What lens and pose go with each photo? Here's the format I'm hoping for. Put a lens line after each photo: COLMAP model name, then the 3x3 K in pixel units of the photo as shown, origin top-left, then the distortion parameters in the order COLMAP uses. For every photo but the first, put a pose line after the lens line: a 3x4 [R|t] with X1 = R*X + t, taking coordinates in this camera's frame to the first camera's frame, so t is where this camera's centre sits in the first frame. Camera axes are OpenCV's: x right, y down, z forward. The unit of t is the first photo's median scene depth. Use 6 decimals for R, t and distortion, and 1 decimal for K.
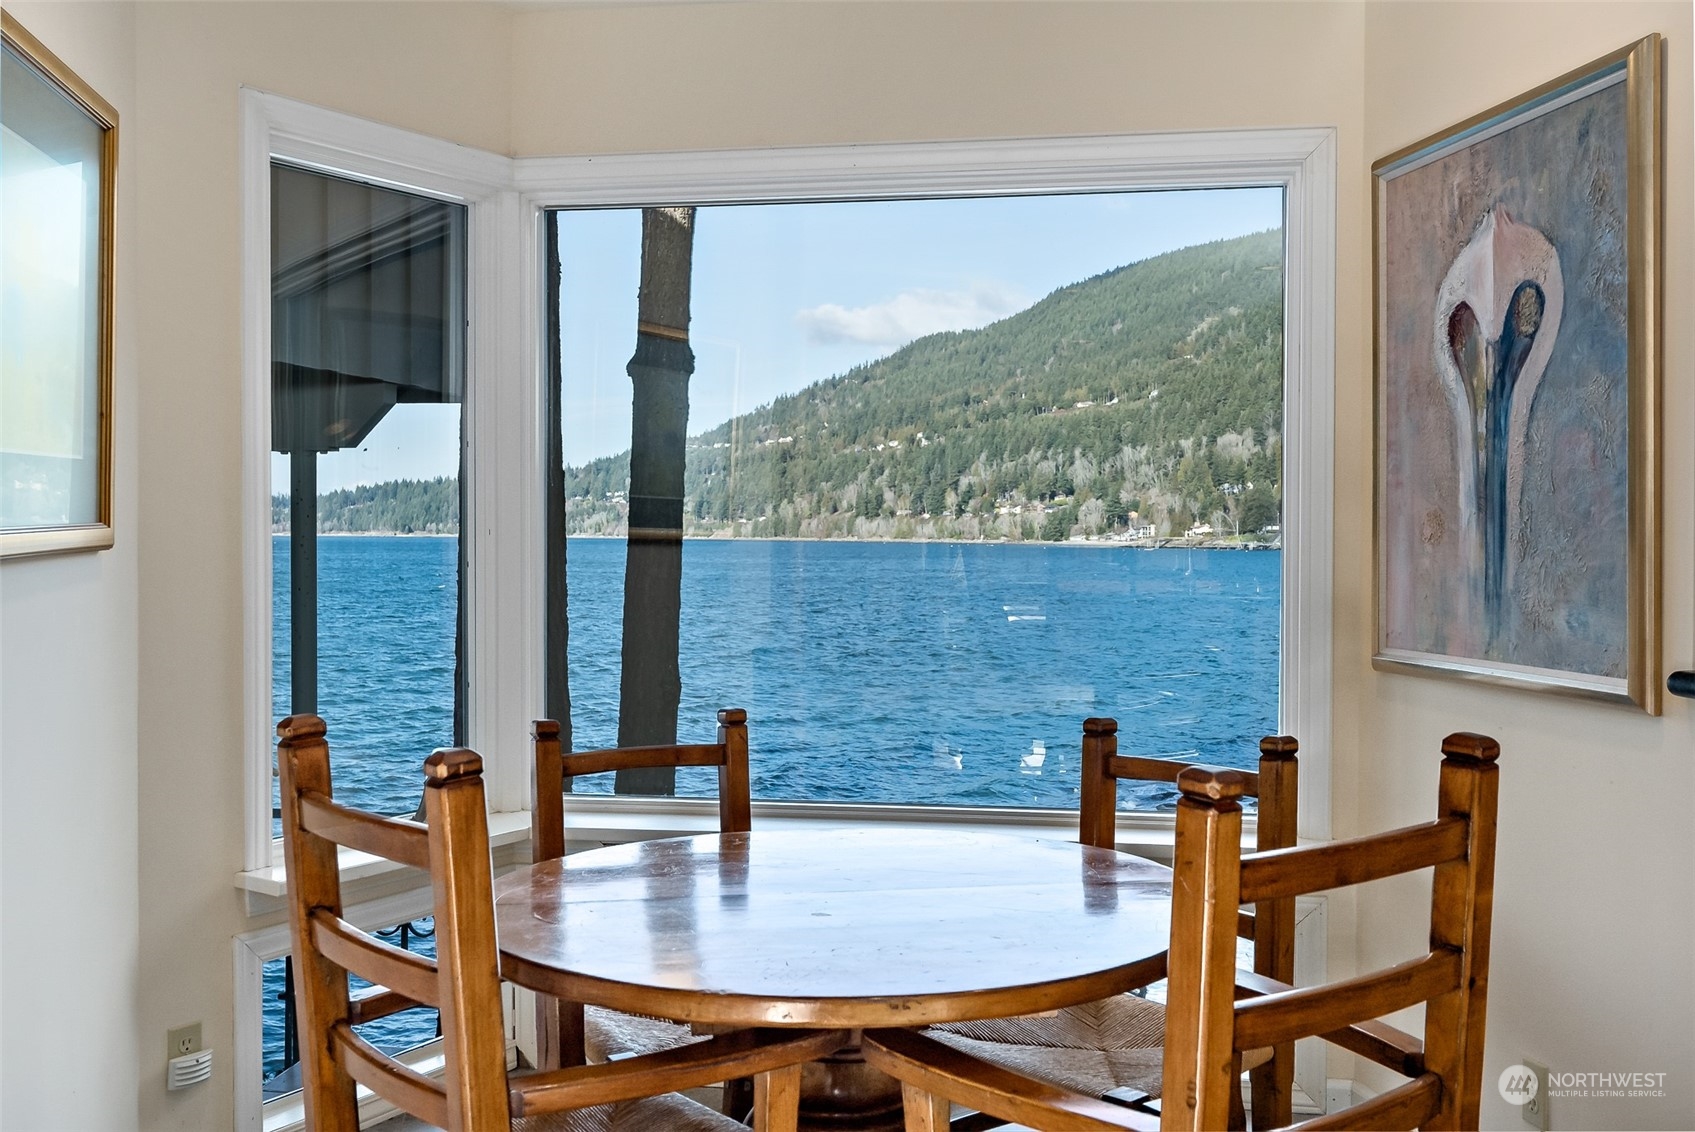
lens RADIAL K [[1593.8, 0, 850.6], [0, 1593.8, 563.0], [0, 0, 1]] dist [-0.005541, 0.000000]
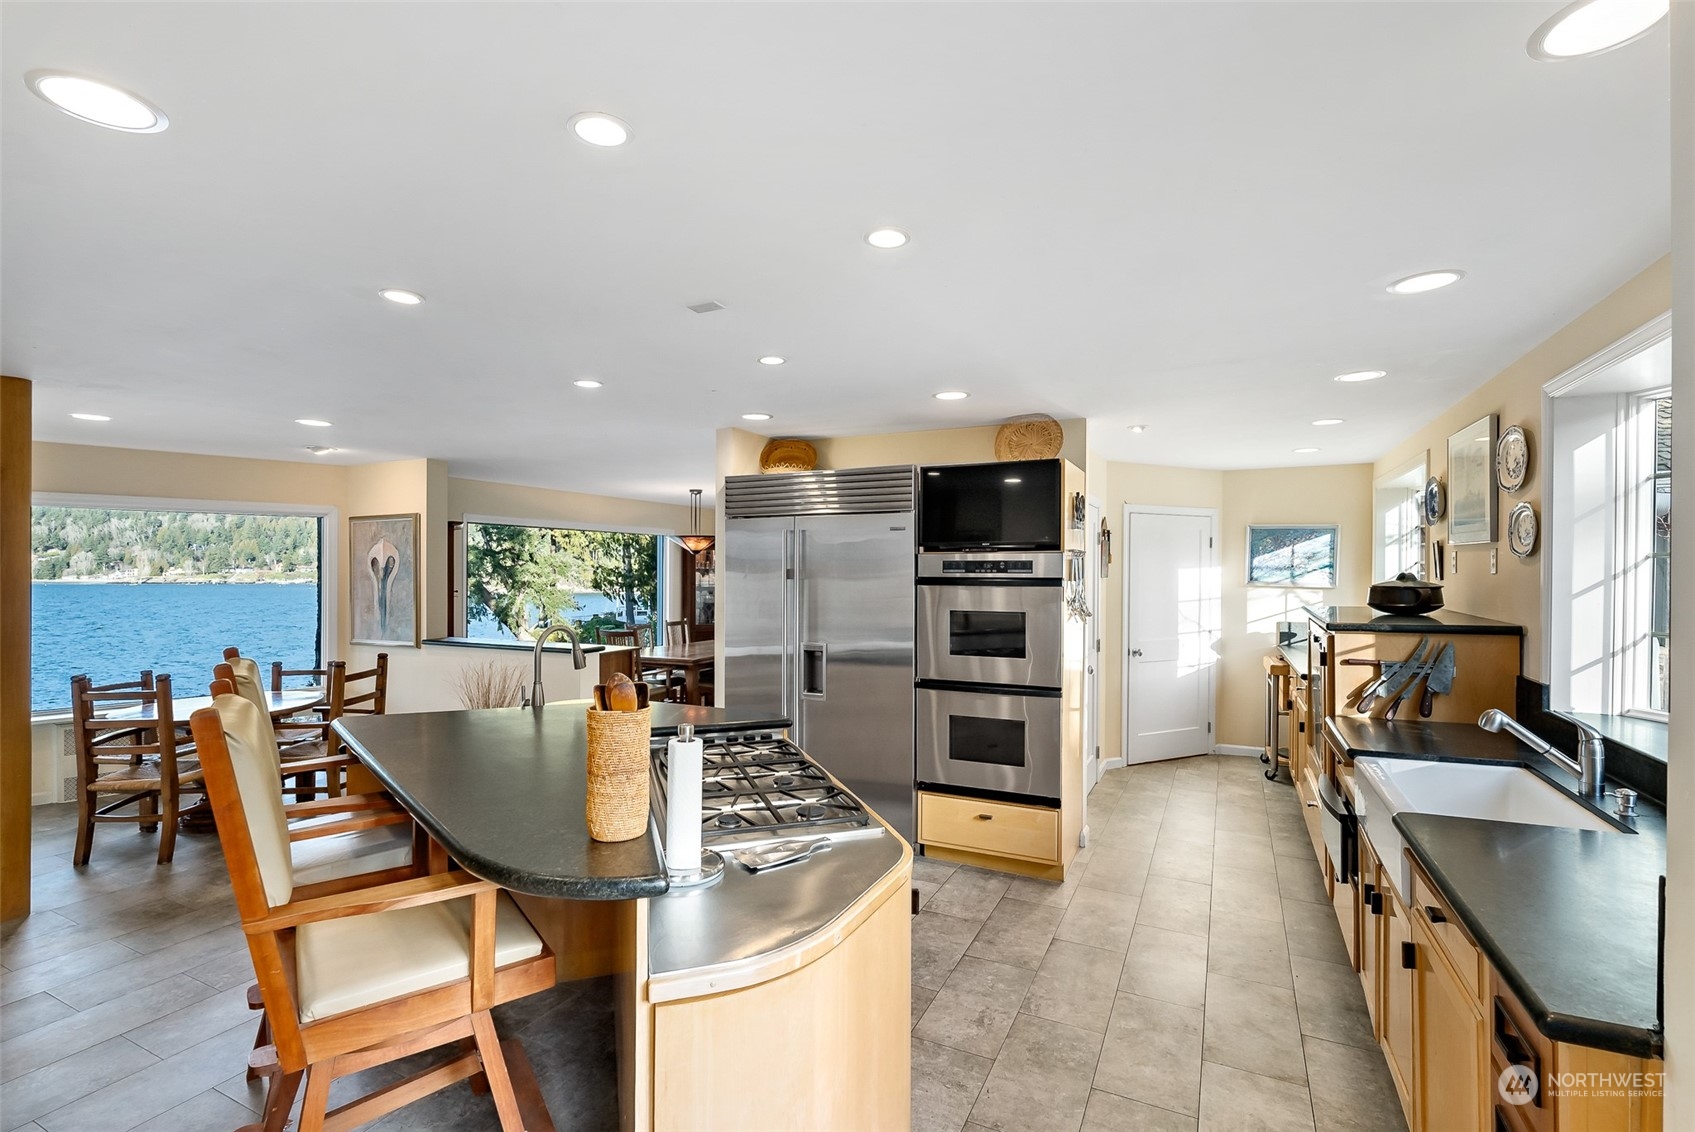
lens RADIAL K [[757.9, 0, 843.8], [0, 757.9, 566.7], [0, 0, 1]] dist [-0.009114, 0.000993]
pose [[0.586341, 0.001394, 0.810063, -0.489007], [0.019401, 0.999688, -0.015764, -0.076035], [-0.809832, 0.024959, 0.586131, -1.135187]]
